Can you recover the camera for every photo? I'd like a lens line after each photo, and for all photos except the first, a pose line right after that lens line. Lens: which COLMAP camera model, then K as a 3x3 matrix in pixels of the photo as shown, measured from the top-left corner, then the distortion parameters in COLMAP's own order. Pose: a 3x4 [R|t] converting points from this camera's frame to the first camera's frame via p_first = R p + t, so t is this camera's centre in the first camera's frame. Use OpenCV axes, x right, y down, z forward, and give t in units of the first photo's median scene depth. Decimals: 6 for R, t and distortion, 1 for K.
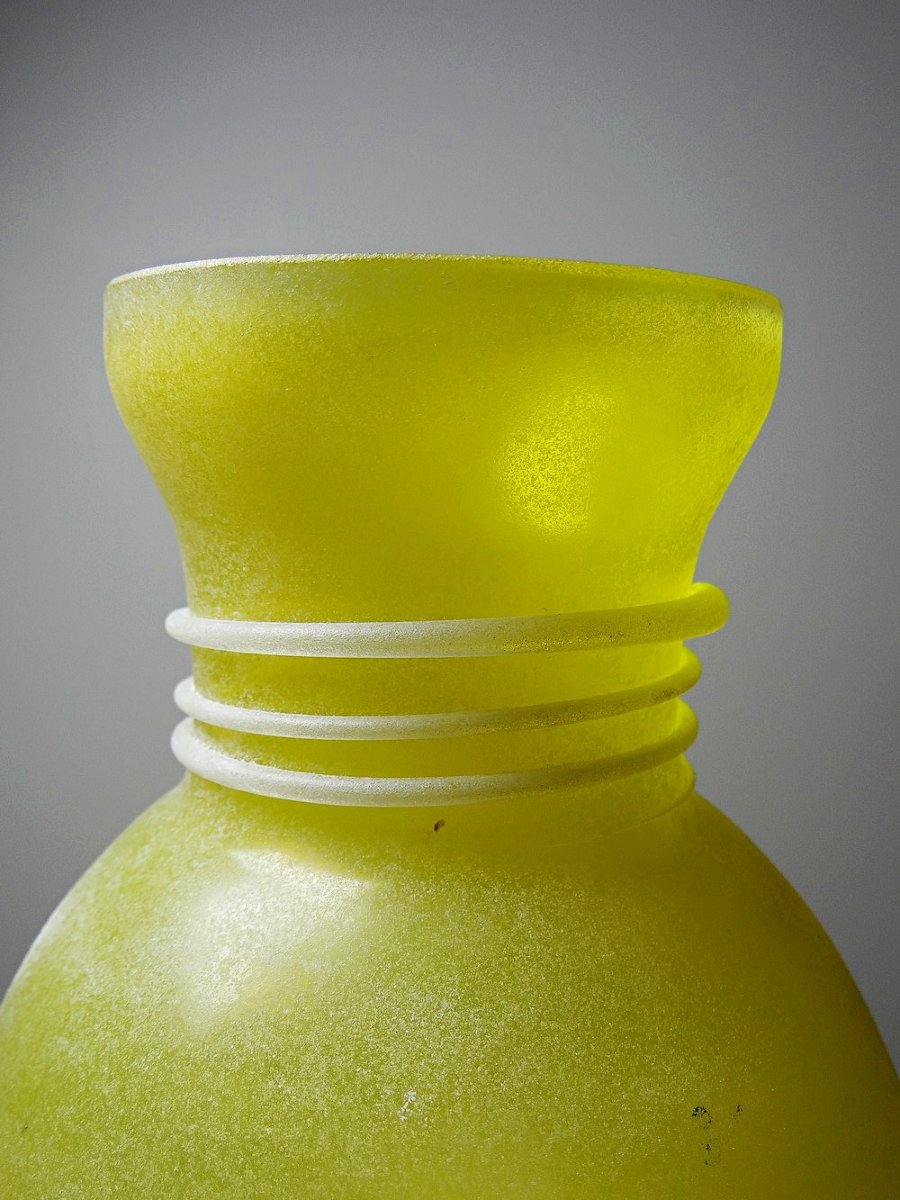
lens RADIAL K [[1147.1, 0, 457.7], [0, 1147.1, 605.4], [0, 0, 1]] dist [0.021533, 0.000000]
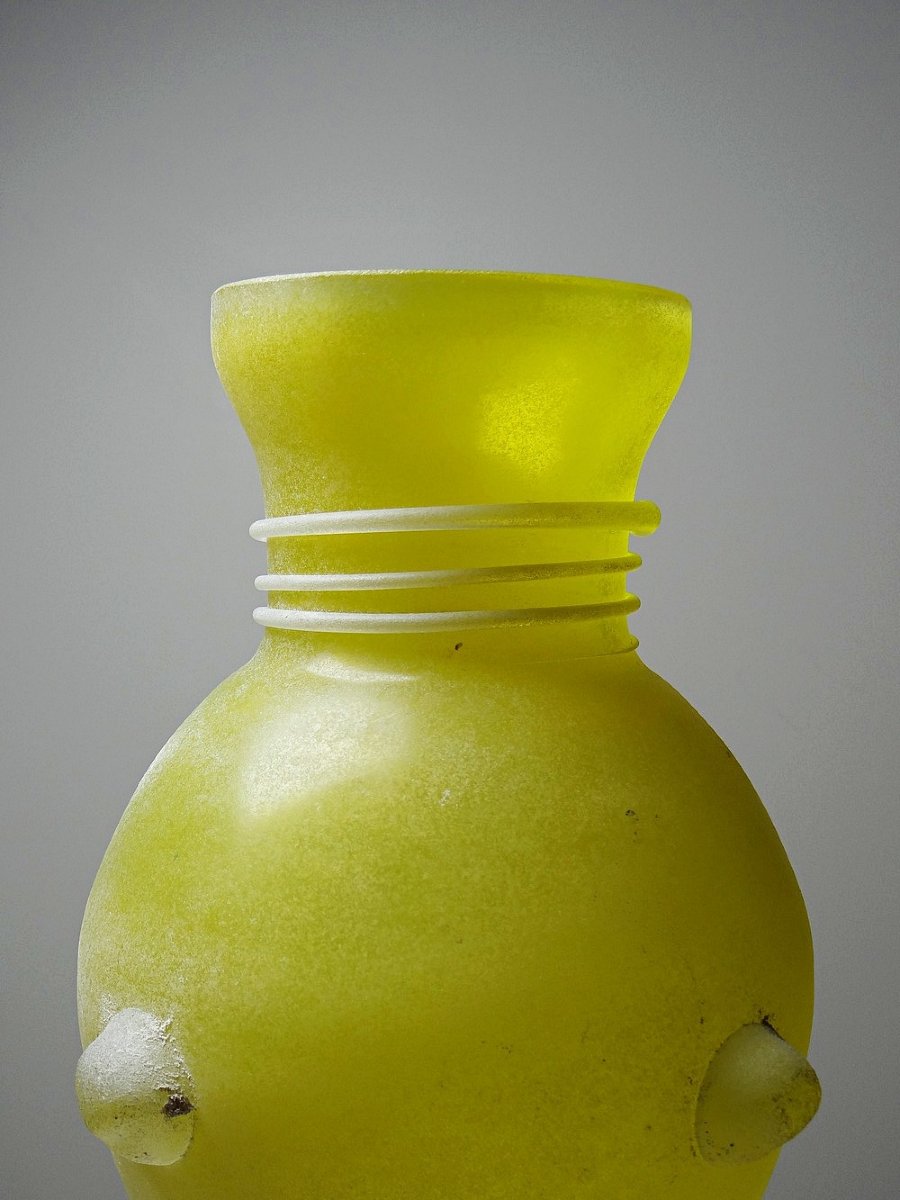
lens RADIAL K [[1568.9, 0, 446.9], [0, 1568.9, 599.3], [0, 0, 1]] dist [-0.001644, 0.000000]
pose [[0.999628, -0.004669, 0.026883, -0.091140], [0.006363, 0.997976, -0.063274, 0.276720], [-0.026533, 0.063421, 0.997634, -1.095037]]
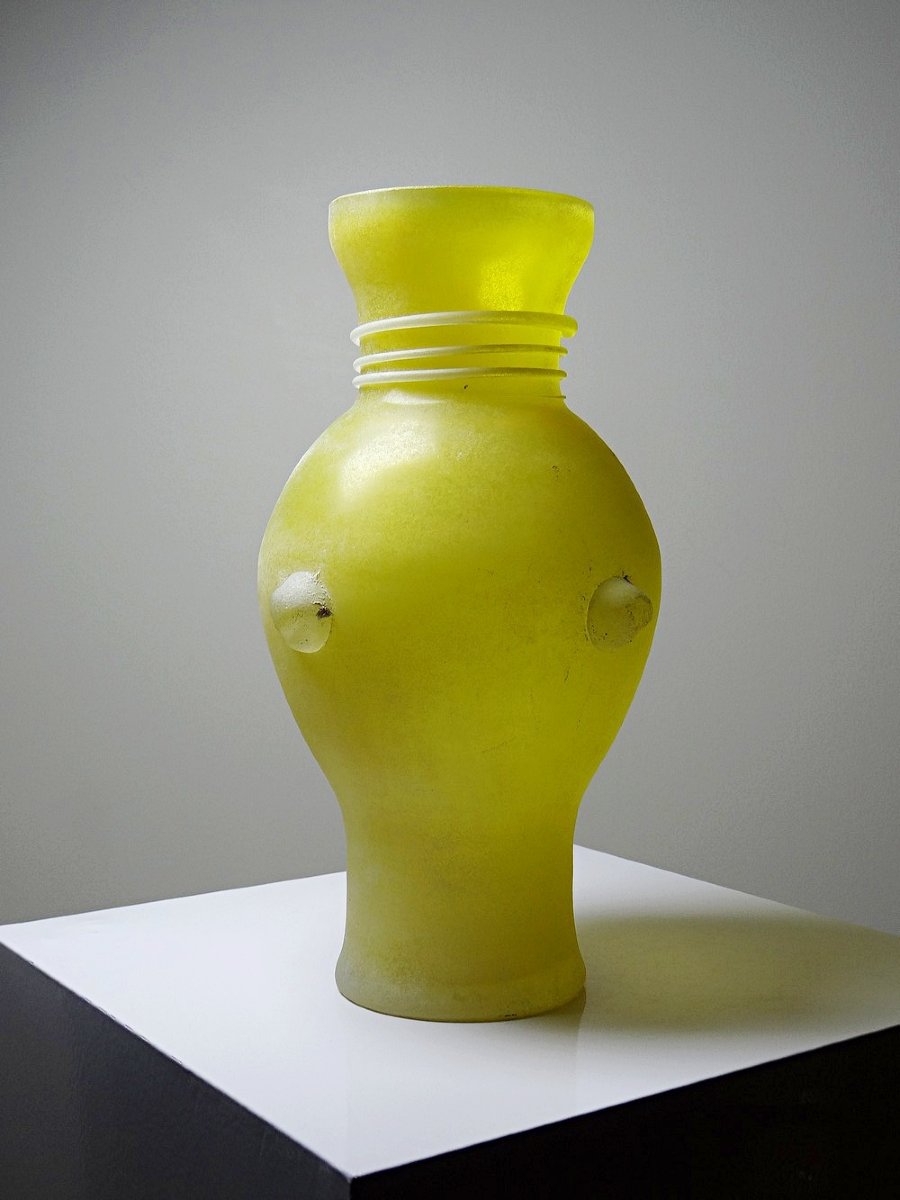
lens RADIAL K [[1568.9, 0, 453.4], [0, 1568.9, 595.1], [0, 0, 1]] dist [-0.001644, 0.000000]
pose [[0.999708, -0.008608, 0.022577, -0.147584], [0.009543, 0.999086, -0.041658, 0.917790], [-0.022198, 0.041861, 0.998877, -2.999417]]
